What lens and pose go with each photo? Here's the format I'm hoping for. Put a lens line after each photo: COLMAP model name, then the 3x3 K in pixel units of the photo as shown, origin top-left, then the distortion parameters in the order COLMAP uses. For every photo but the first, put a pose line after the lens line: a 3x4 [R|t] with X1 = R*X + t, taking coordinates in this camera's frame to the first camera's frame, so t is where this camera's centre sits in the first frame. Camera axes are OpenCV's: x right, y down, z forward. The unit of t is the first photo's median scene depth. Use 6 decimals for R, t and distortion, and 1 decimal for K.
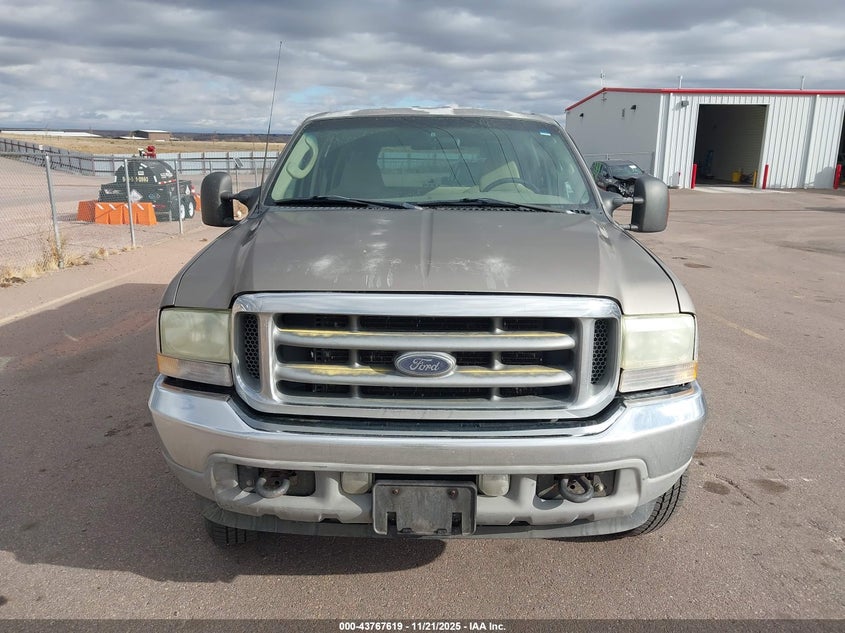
lens RADIAL K [[699.7, 0, 422.5], [0, 699.7, 316.5], [0, 0, 1]] dist [-0.002052, -0.004088]
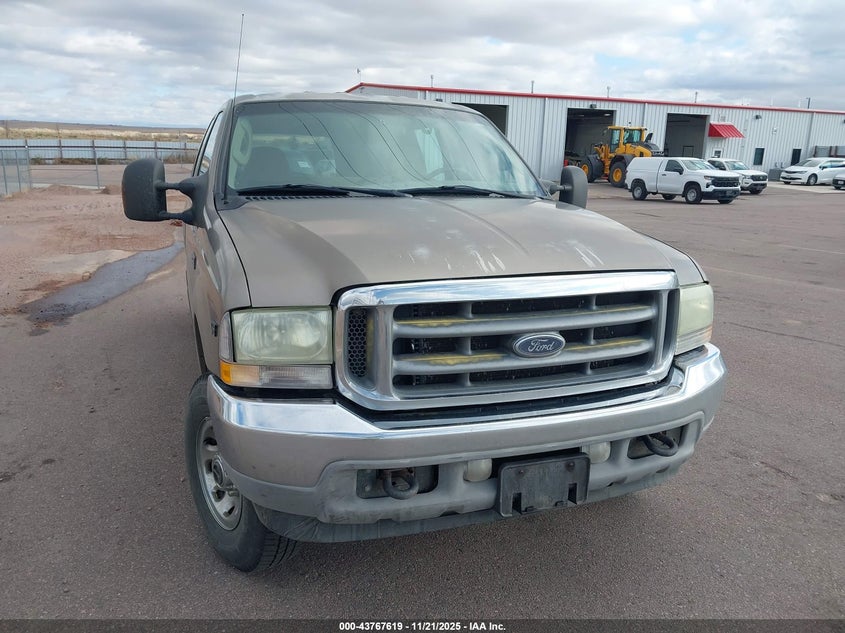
lens RADIAL K [[699.7, 0, 422.5], [0, 699.7, 316.5], [0, 0, 1]] dist [-0.002052, -0.004088]
pose [[0.934514, -0.074049, 0.348138, -0.500444], [0.071211, 0.997241, 0.020958, -0.006945], [-0.348730, 0.005206, 0.937209, 0.094746]]
